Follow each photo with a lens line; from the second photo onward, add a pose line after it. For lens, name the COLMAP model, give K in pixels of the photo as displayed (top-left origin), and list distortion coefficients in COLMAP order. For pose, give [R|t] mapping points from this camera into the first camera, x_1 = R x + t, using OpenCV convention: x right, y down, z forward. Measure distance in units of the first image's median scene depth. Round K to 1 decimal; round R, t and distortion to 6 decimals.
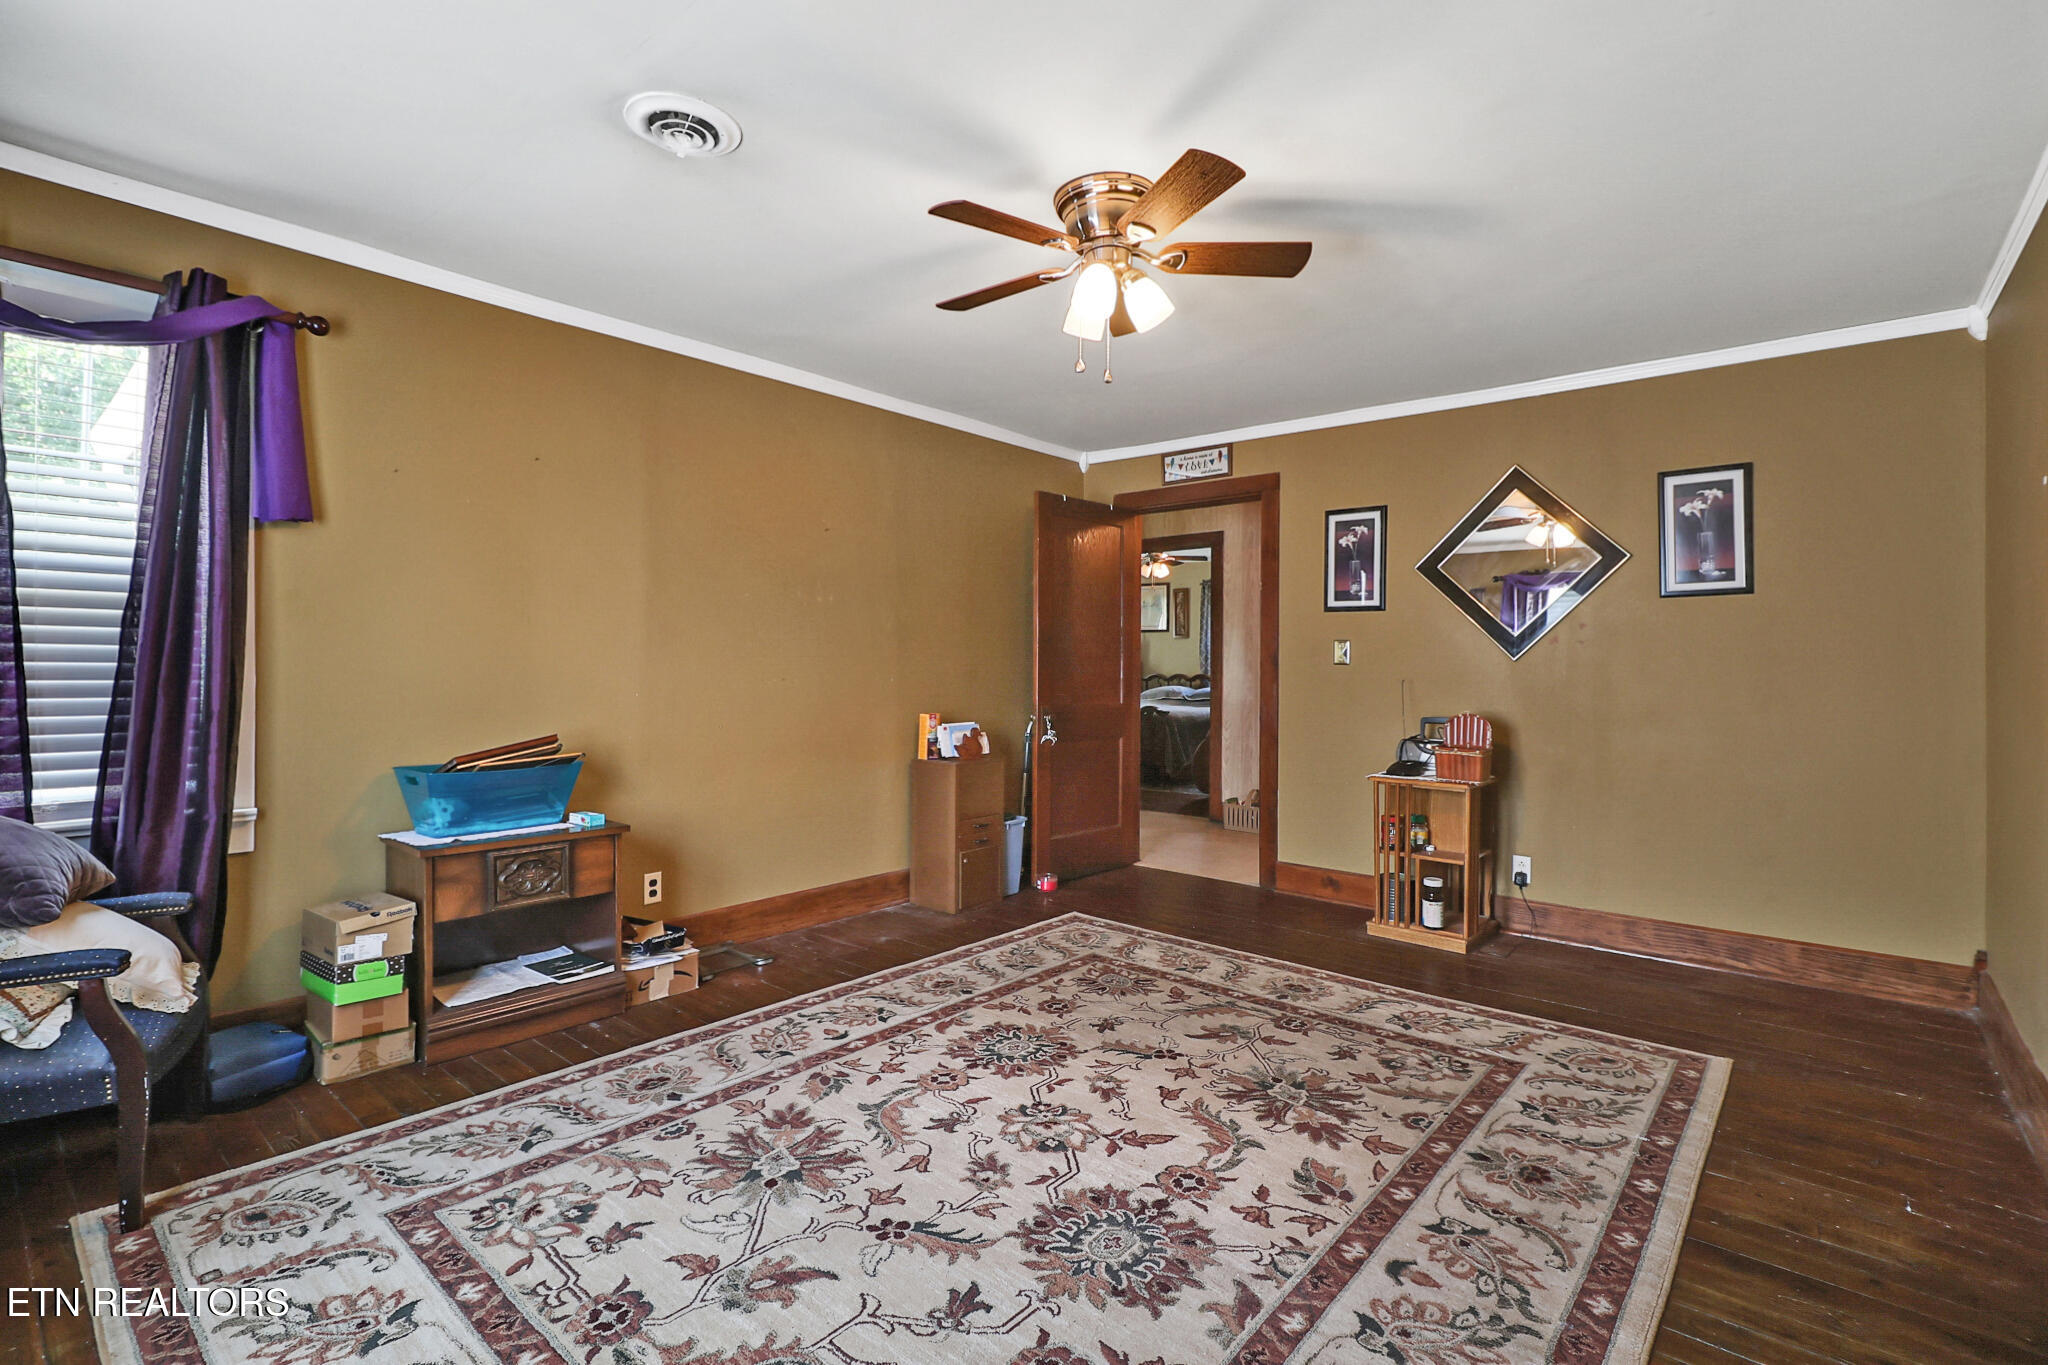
lens RADIAL K [[939.6, 0, 1023.3], [0, 939.6, 666.2], [0, 0, 1]] dist [-0.006883, -0.007608]
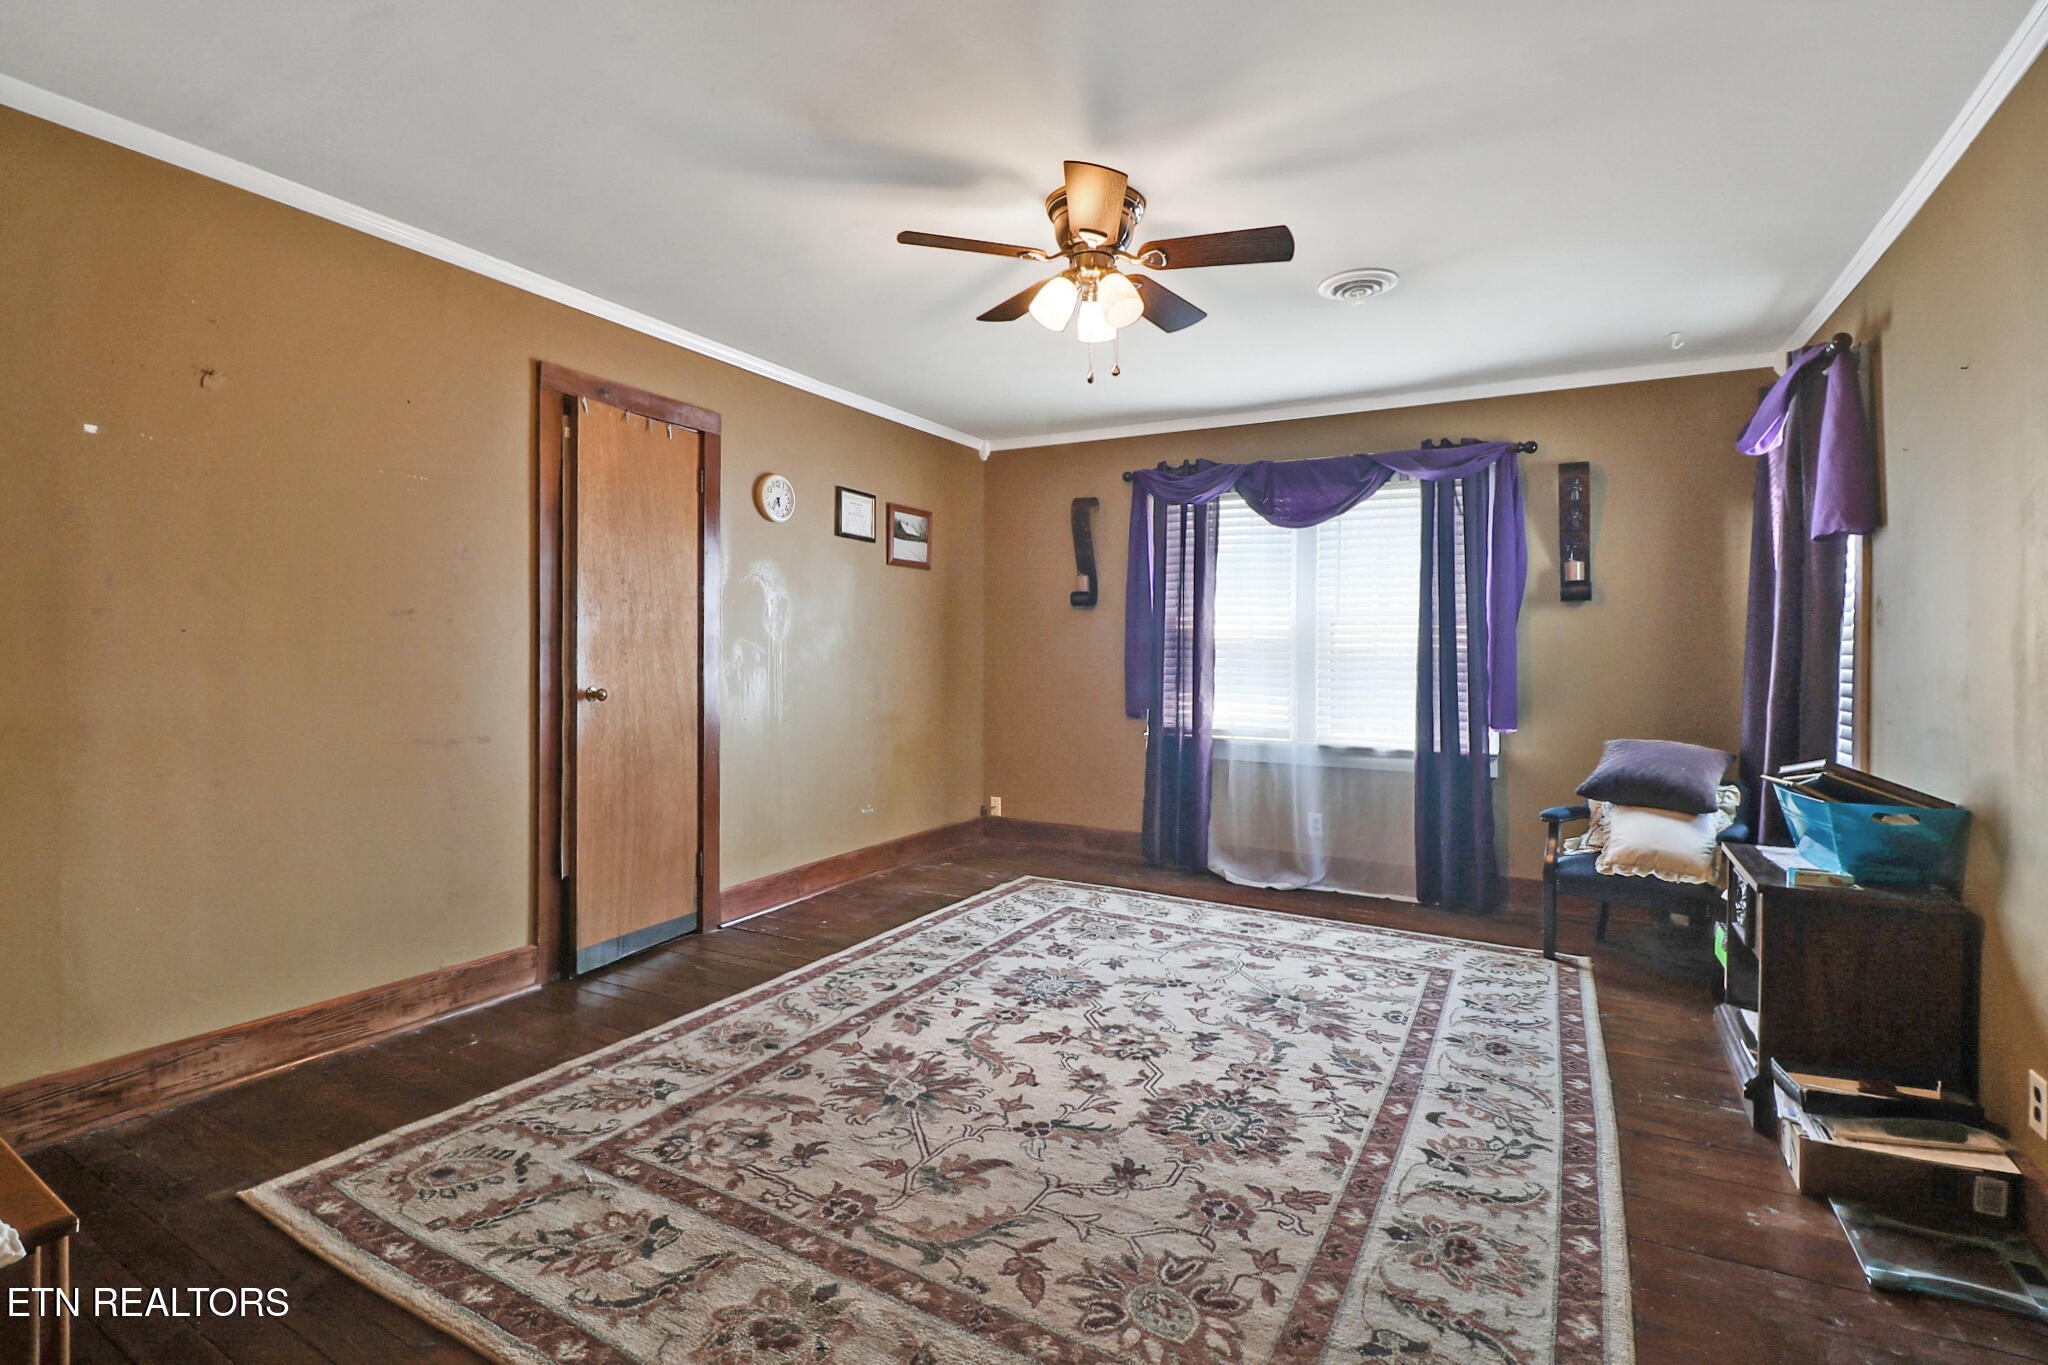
lens RADIAL K [[939.6, 0, 1018.6], [0, 939.6, 665.6], [0, 0, 1]] dist [-0.006883, -0.007608]
pose [[-0.981777, -0.020716, -0.188904, 0.376142], [-0.022713, 0.999707, 0.008408, 0.010264], [0.188675, 0.012546, -0.981959, 2.054349]]
